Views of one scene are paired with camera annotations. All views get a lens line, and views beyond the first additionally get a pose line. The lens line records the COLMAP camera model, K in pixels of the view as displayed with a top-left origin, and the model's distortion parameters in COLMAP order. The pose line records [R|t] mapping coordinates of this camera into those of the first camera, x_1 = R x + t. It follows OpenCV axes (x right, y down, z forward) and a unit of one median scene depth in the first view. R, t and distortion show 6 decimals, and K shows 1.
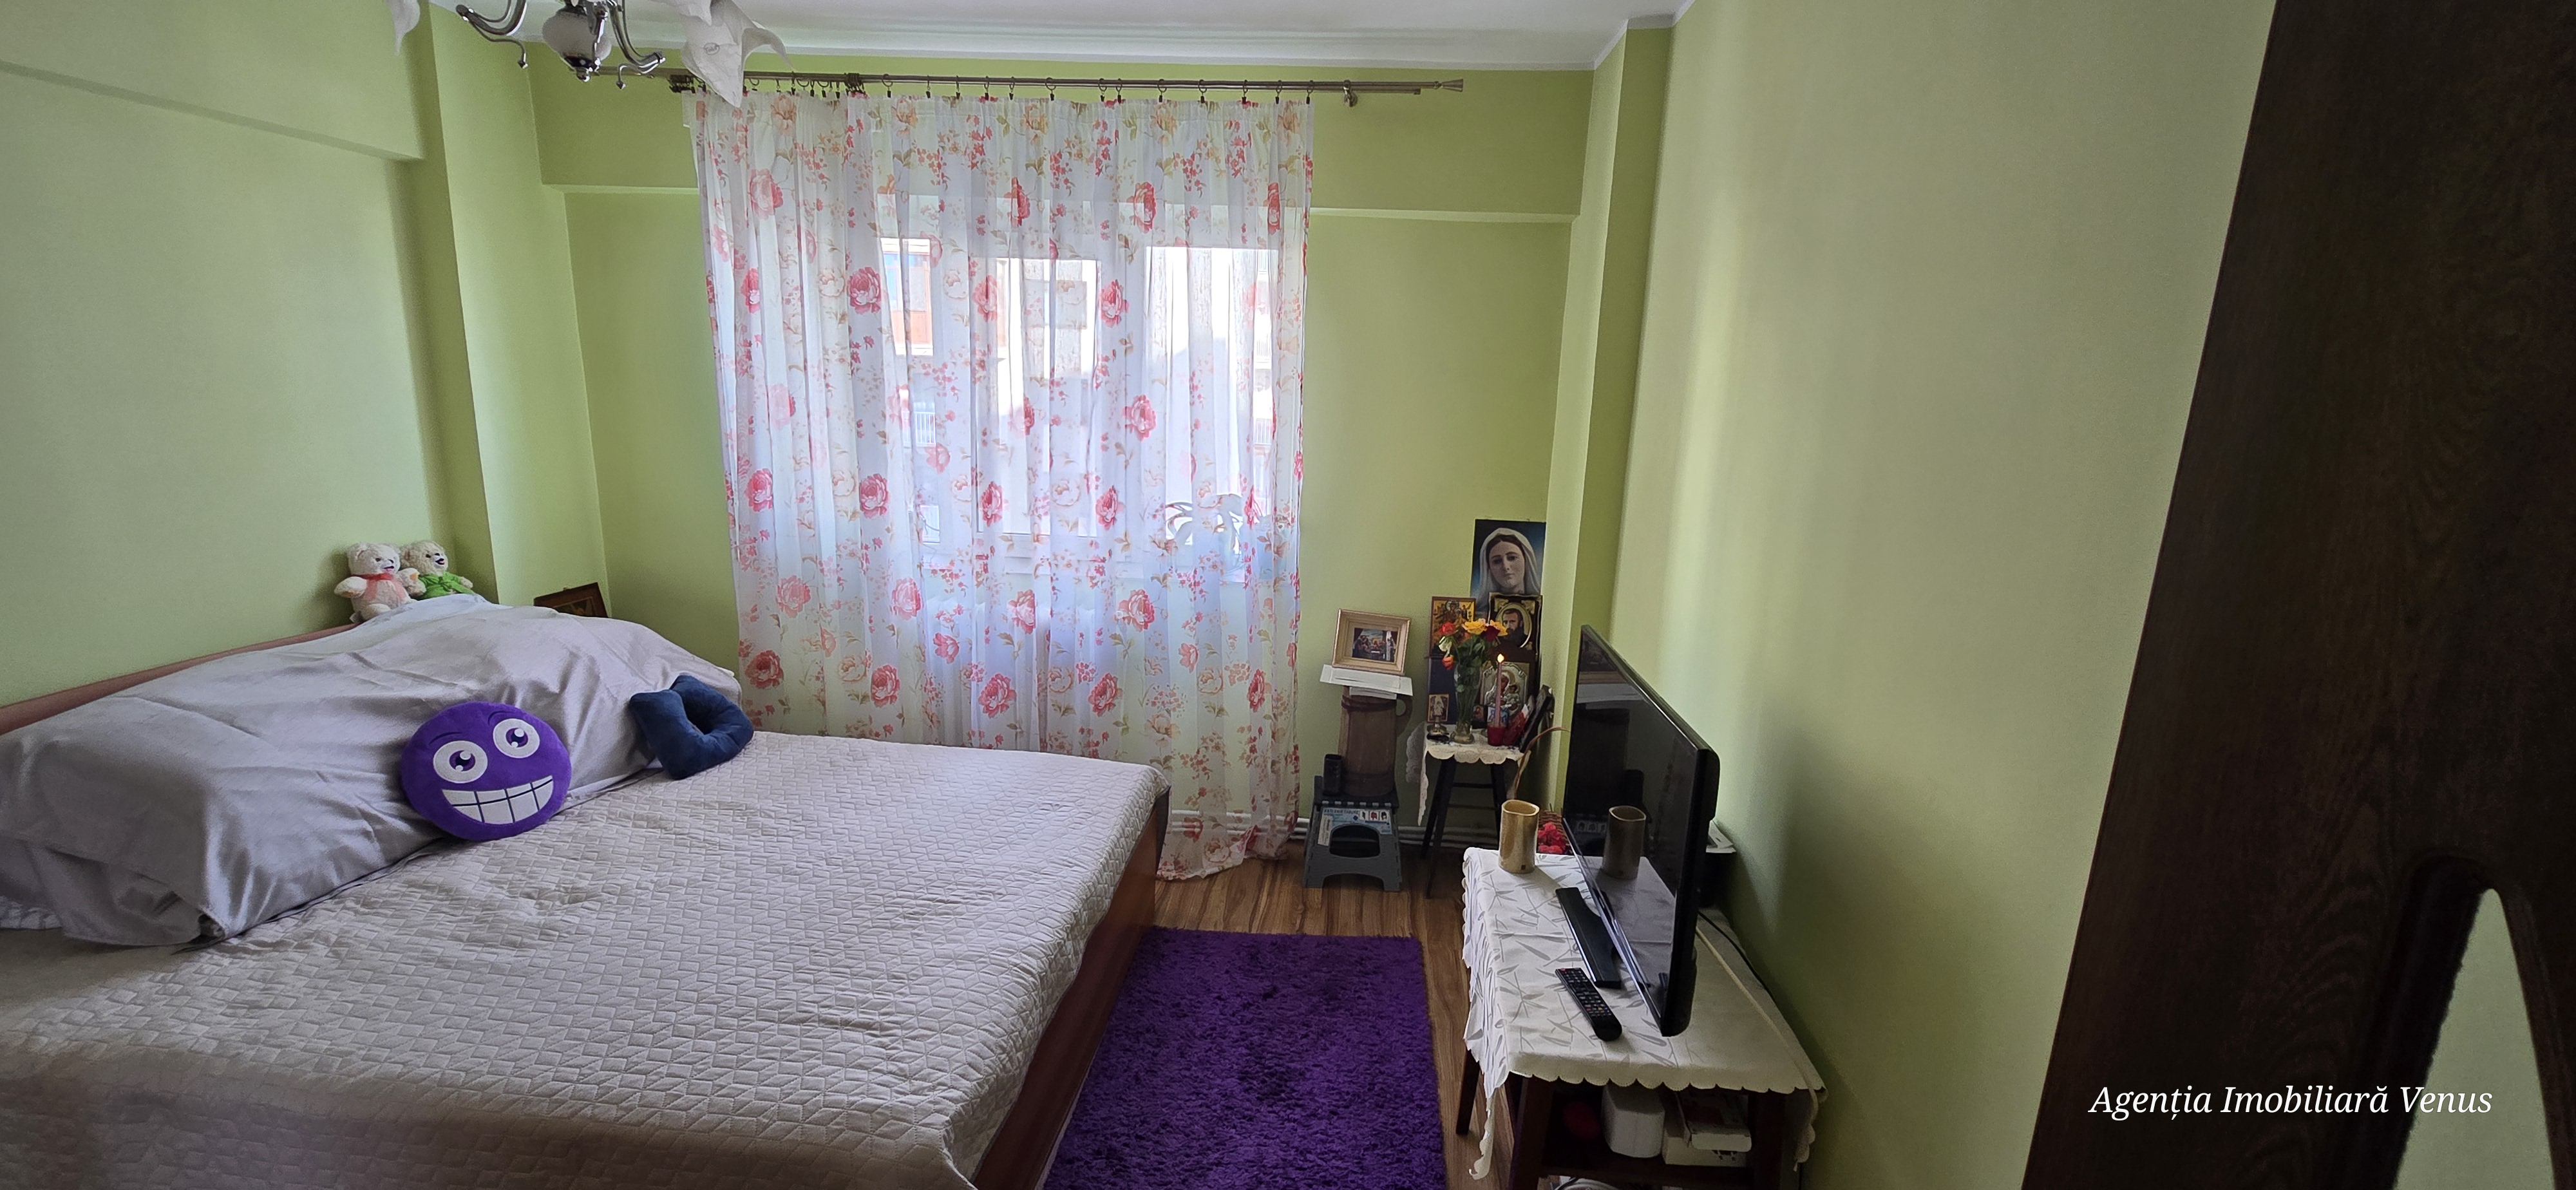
lens RADIAL K [[1069.5, 0, 1288.0], [0, 1069.5, 595.0], [0, 0, 1]] dist [-0.001336, -0.000173]
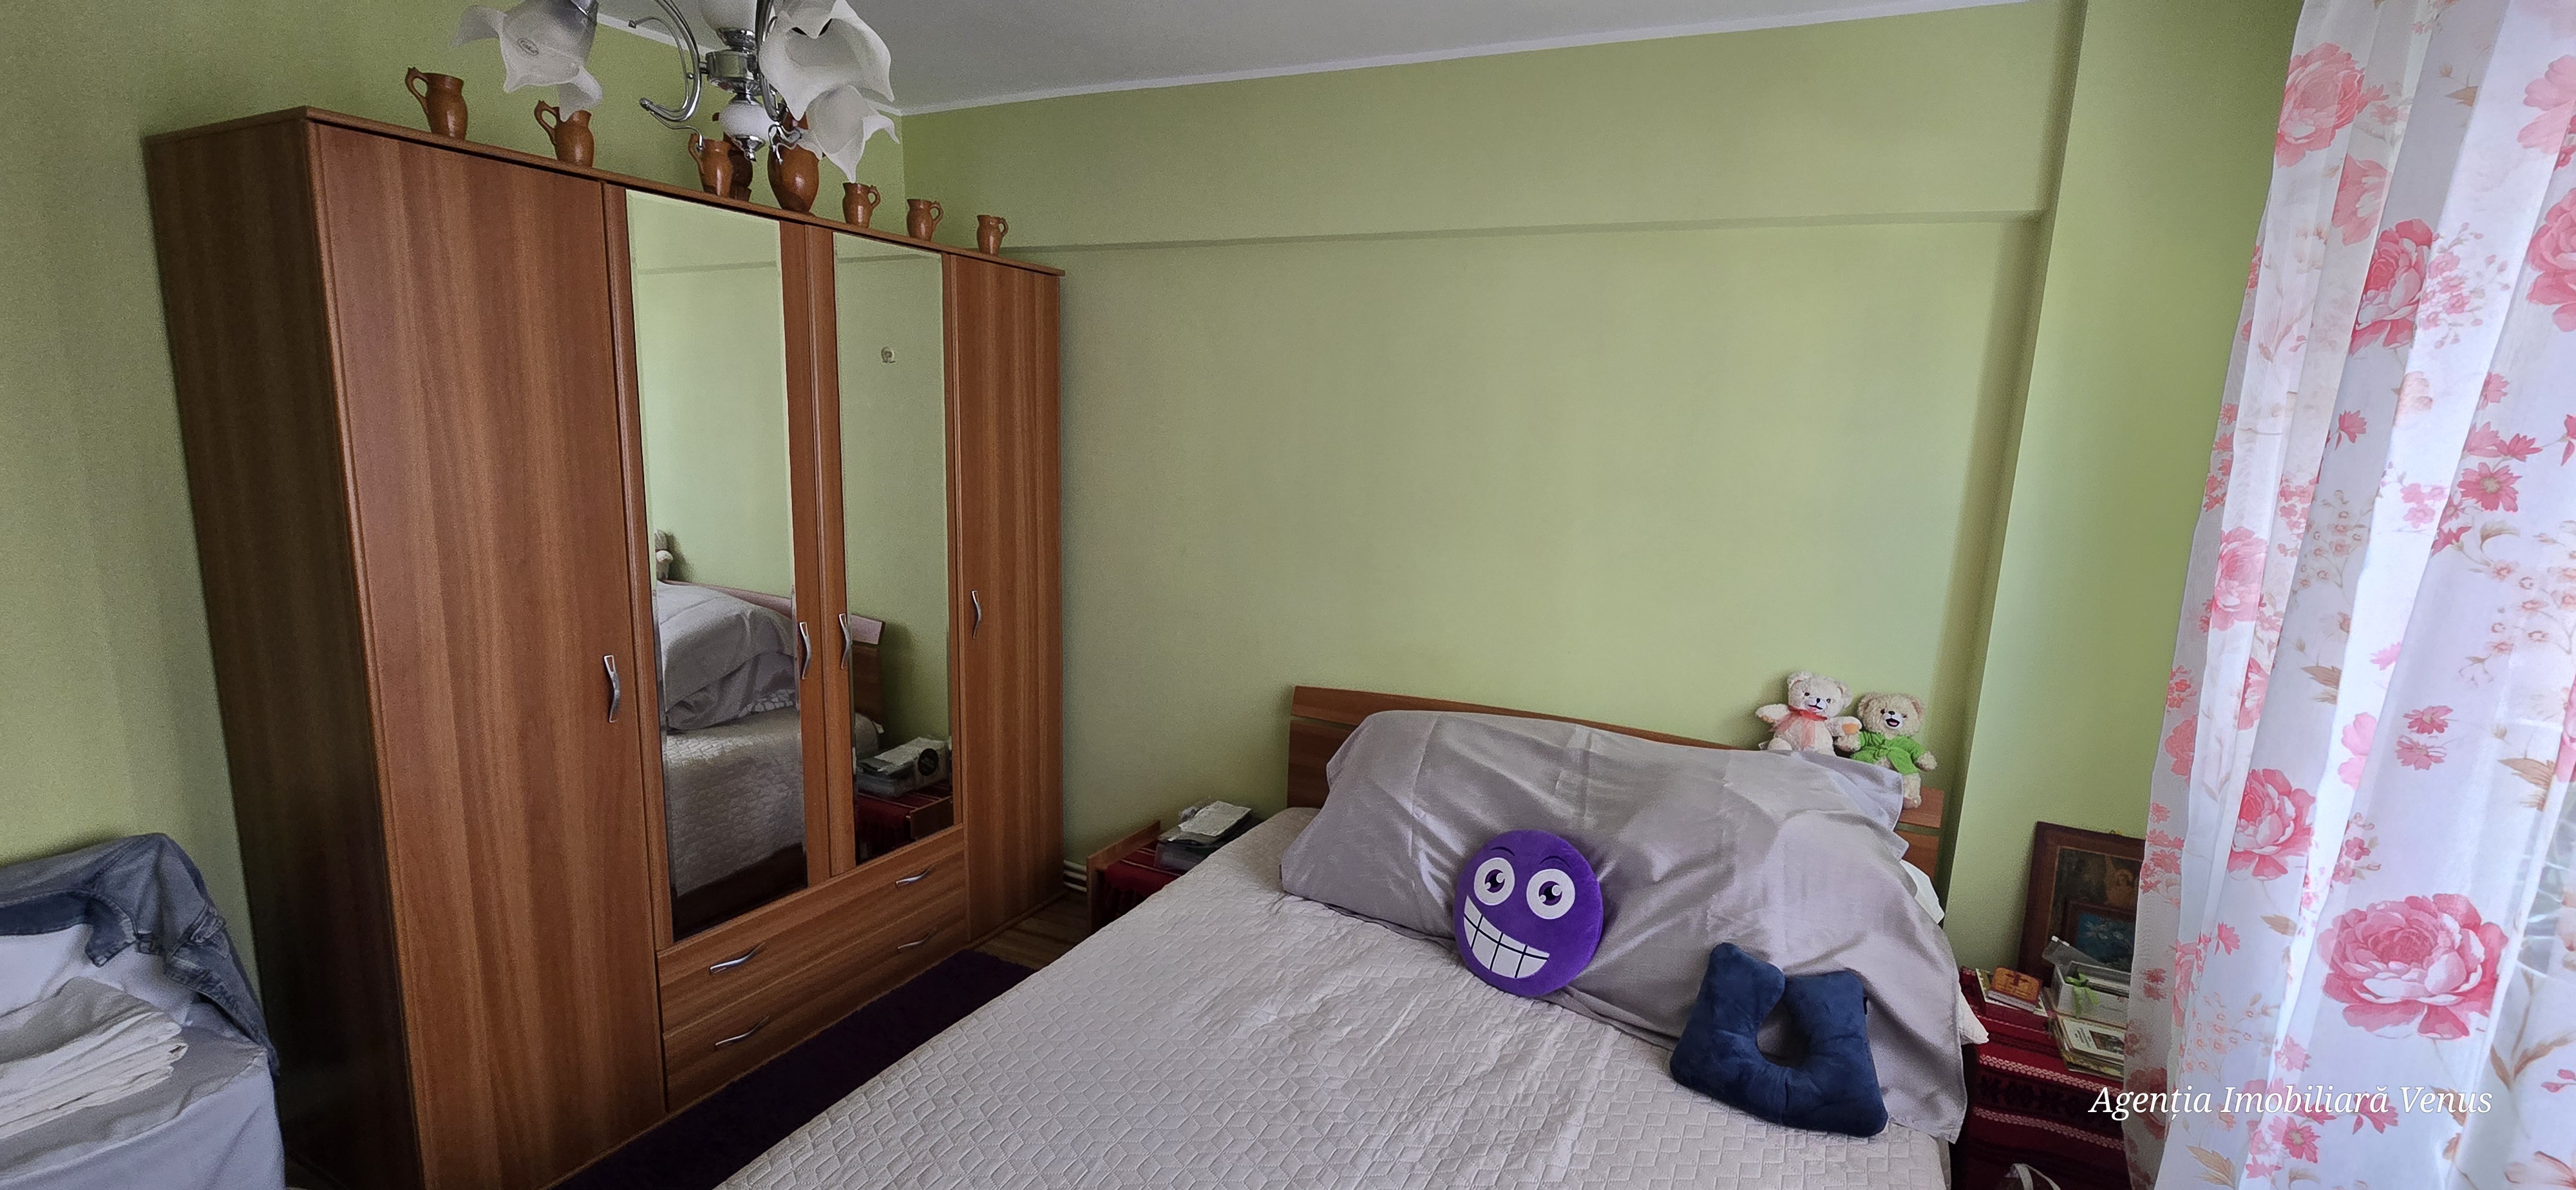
lens RADIAL K [[1069.5, 0, 1288.0], [0, 1069.5, 595.0], [0, 0, 1]] dist [-0.001336, -0.000173]
pose [[-0.376998, 0.099251, -0.920881, 0.112885], [-0.236570, 0.950946, 0.199340, -0.208290], [0.895493, 0.293003, -0.335025, 1.013800]]
